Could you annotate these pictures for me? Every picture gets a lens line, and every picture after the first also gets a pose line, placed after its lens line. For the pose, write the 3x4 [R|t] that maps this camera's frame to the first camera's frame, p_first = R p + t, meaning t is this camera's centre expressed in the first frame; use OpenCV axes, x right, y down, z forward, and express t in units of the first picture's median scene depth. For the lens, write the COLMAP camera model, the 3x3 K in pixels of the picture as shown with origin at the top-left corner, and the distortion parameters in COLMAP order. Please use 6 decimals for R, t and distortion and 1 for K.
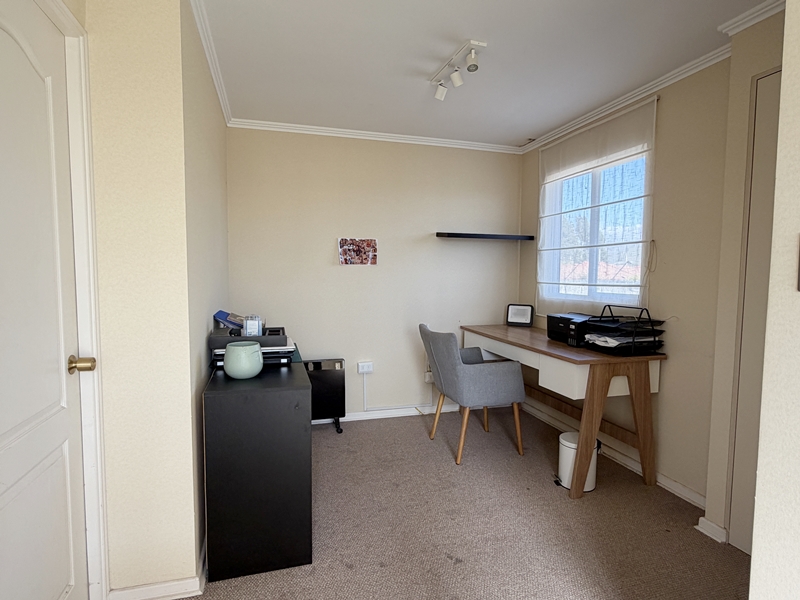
lens RADIAL K [[437.1, 0, 400.4], [0, 437.1, 303.7], [0, 0, 1]] dist [-0.006411, 0.001693]
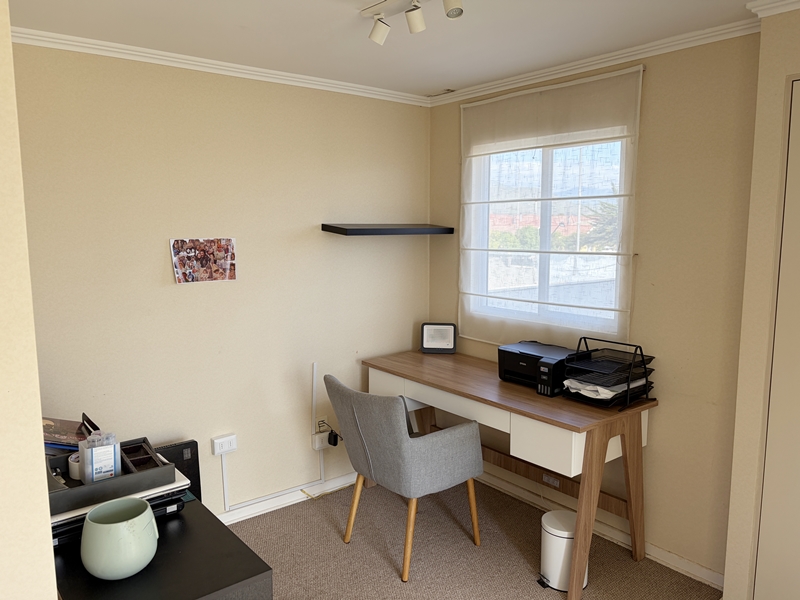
lens RADIAL K [[613.2, 0, 400.6], [0, 613.2, 298.8], [0, 0, 1]] dist [0.035438, -0.028919]
pose [[0.920556, -0.057819, 0.386307, -0.223933], [0.034429, 0.997145, 0.067200, -0.142060], [-0.389090, -0.048561, 0.919919, 0.131944]]
